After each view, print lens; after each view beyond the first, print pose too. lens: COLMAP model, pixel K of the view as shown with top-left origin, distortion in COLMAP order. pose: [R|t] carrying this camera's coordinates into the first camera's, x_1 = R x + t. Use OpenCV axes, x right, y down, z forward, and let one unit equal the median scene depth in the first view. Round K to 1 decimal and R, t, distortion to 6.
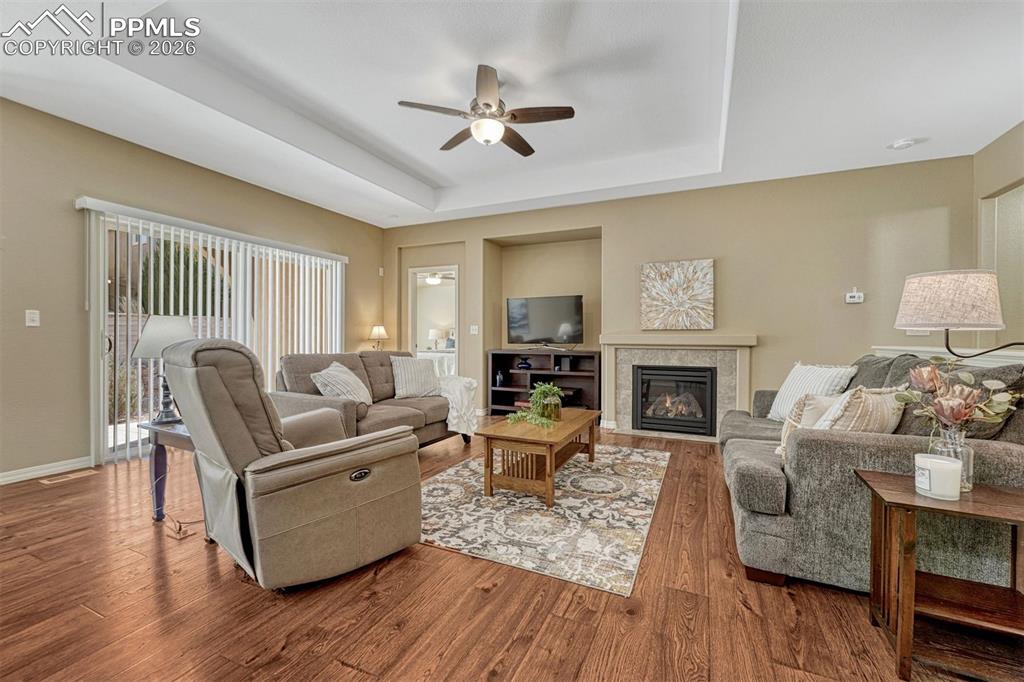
lens RADIAL K [[417.1, 0, 519.6], [0, 417.1, 341.1], [0, 0, 1]] dist [-0.011767, 0.003664]
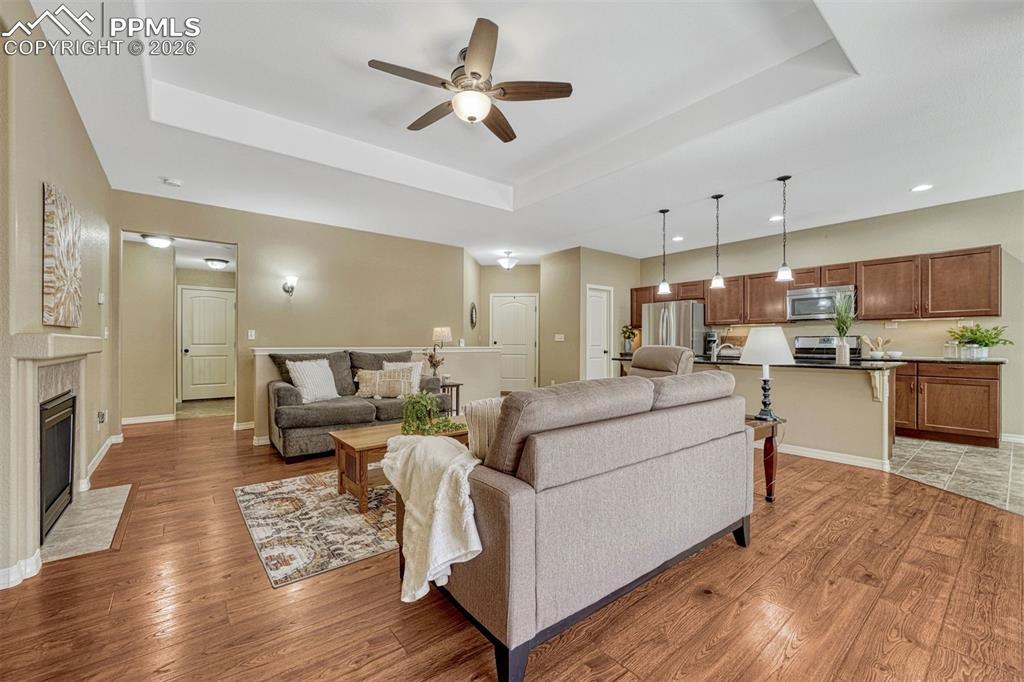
lens RADIAL K [[417.1, 0, 514.9], [0, 417.1, 345.9], [0, 0, 1]] dist [-0.011767, 0.003664]
pose [[-0.892764, -0.010950, 0.450392, -0.402270], [-0.006531, 0.999914, 0.011364, -0.013273], [-0.450478, 0.007204, -0.892759, 1.254820]]
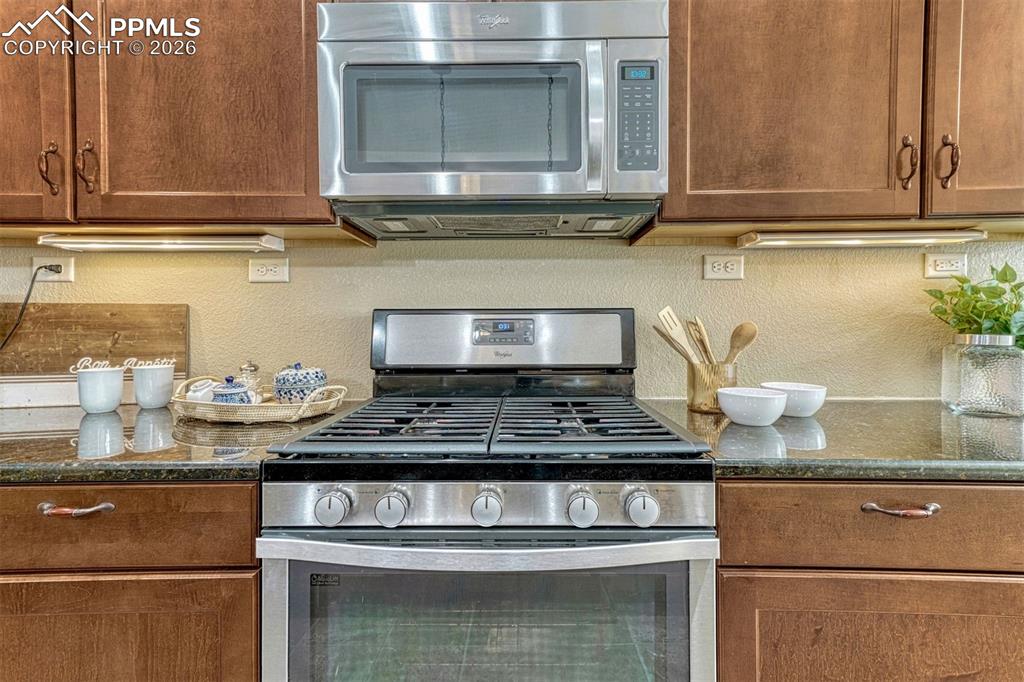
lens RADIAL K [[464.5, 0, 518.3], [0, 464.5, 334.6], [0, 0, 1]] dist [0.016159, 0.000296]
pose [[-0.917846, -0.005595, -0.396897, -0.571993], [-0.007431, 0.999968, 0.003088, -0.019882], [0.396866, 0.005783, -0.917858, -0.043036]]
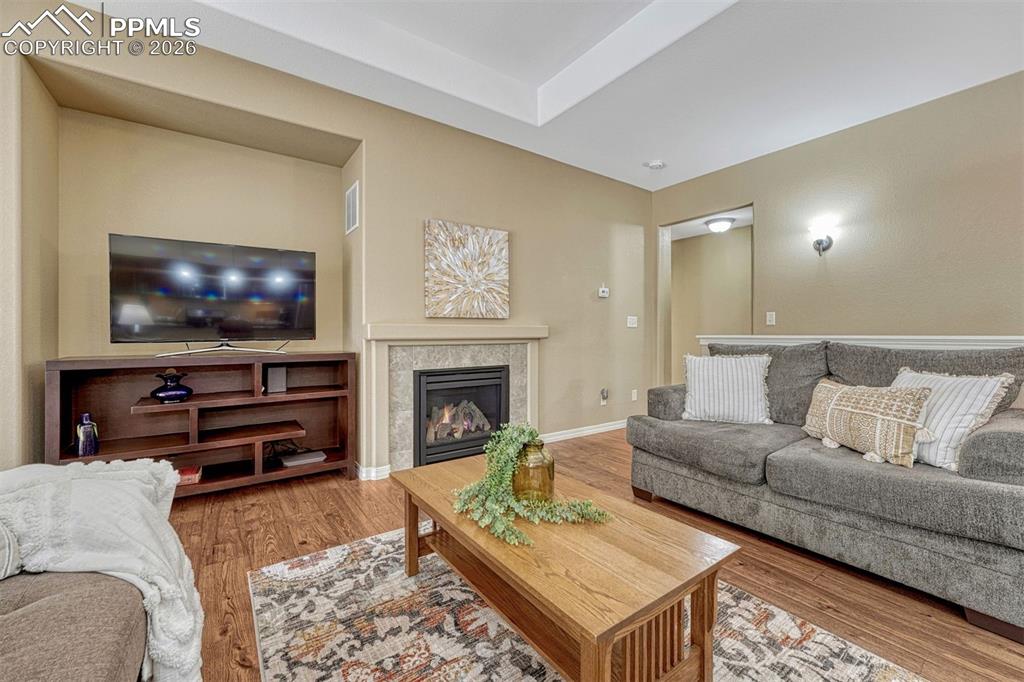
lens RADIAL K [[417.1, 0, 517.3], [0, 417.1, 331.6], [0, 0, 1]] dist [-0.011767, 0.003664]
pose [[0.500567, -0.004001, 0.865688, -0.229436], [0.007378, 0.999973, 0.000356, -0.003425], [-0.865666, 0.006209, 0.500583, 0.576586]]
